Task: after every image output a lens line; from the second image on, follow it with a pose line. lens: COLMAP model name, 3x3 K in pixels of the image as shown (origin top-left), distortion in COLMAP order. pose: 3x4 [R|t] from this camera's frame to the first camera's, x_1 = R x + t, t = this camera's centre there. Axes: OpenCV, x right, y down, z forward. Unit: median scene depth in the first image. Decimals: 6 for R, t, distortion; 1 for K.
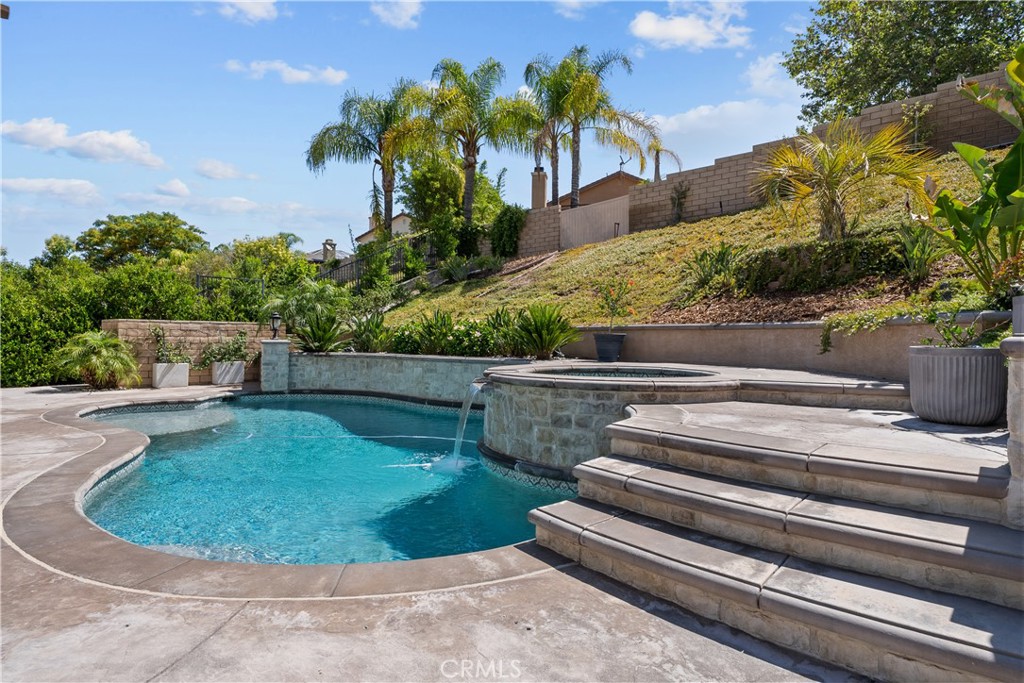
lens RADIAL K [[537.9, 0, 509.7], [0, 537.9, 344.8], [0, 0, 1]] dist [0.001472, 0.000016]
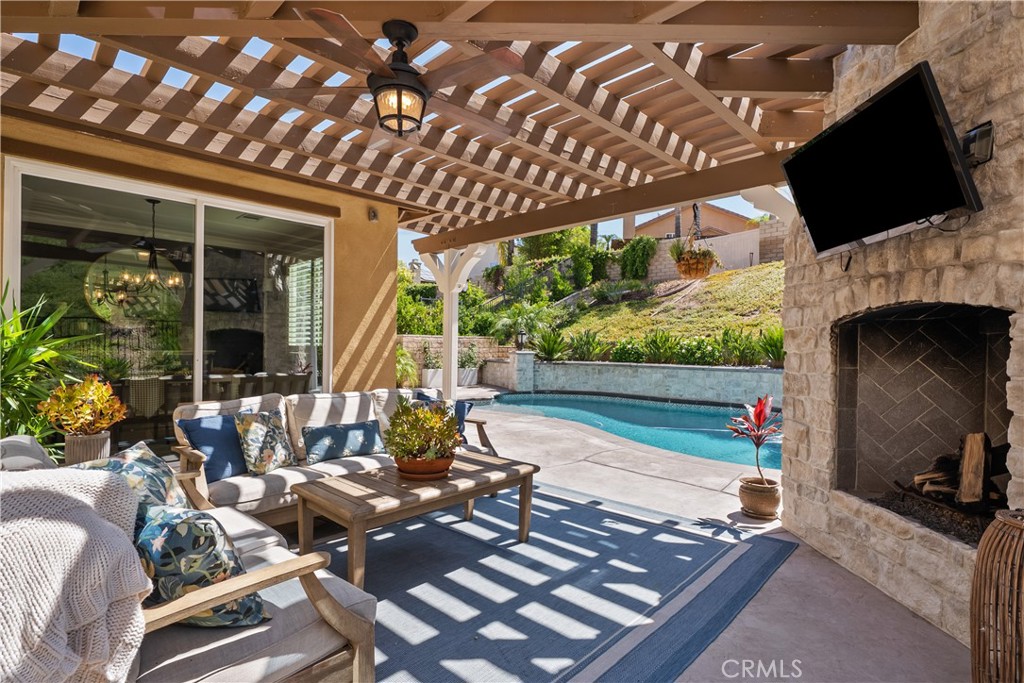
lens RADIAL K [[495.4, 0, 508.6], [0, 495.4, 343.7], [0, 0, 1]] dist [0.002240, -0.000023]
pose [[0.998407, 0.003054, -0.056343, -0.406092], [-0.003999, 0.999853, -0.016670, -0.007318], [0.056284, 0.016869, 0.998272, -0.177360]]
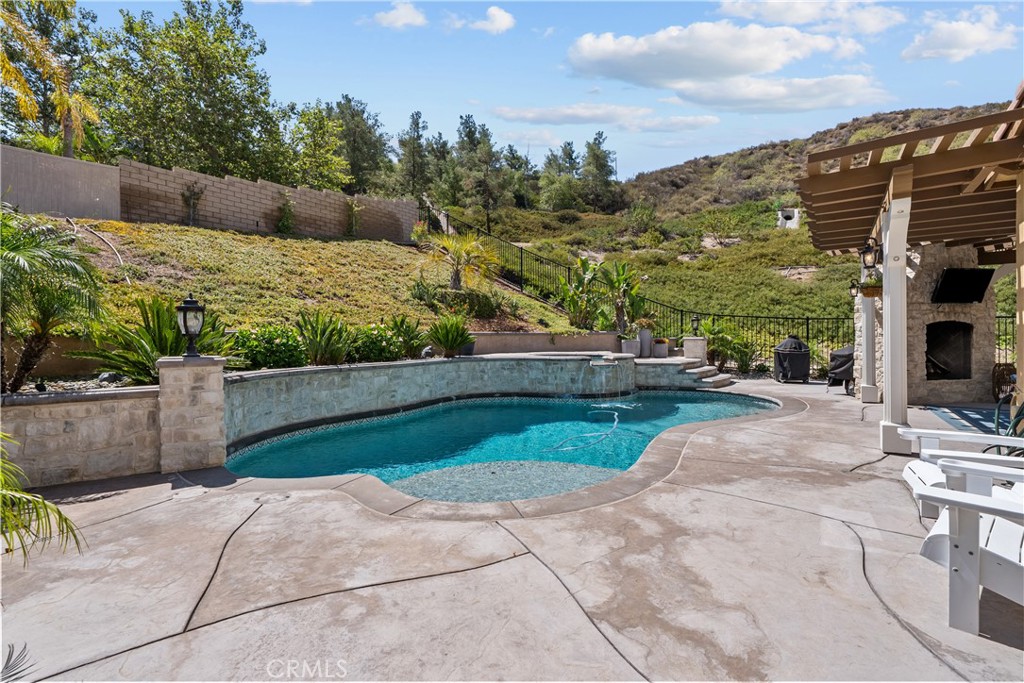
lens RADIAL K [[477.7, 0, 509.6], [0, 477.7, 342.3], [0, 0, 1]] dist [0.000767, -0.001210]
pose [[-0.135170, -0.016807, 0.990680, -0.884020], [0.021588, 0.999569, 0.019903, -0.023644], [-0.990587, 0.024077, -0.134749, 0.789524]]
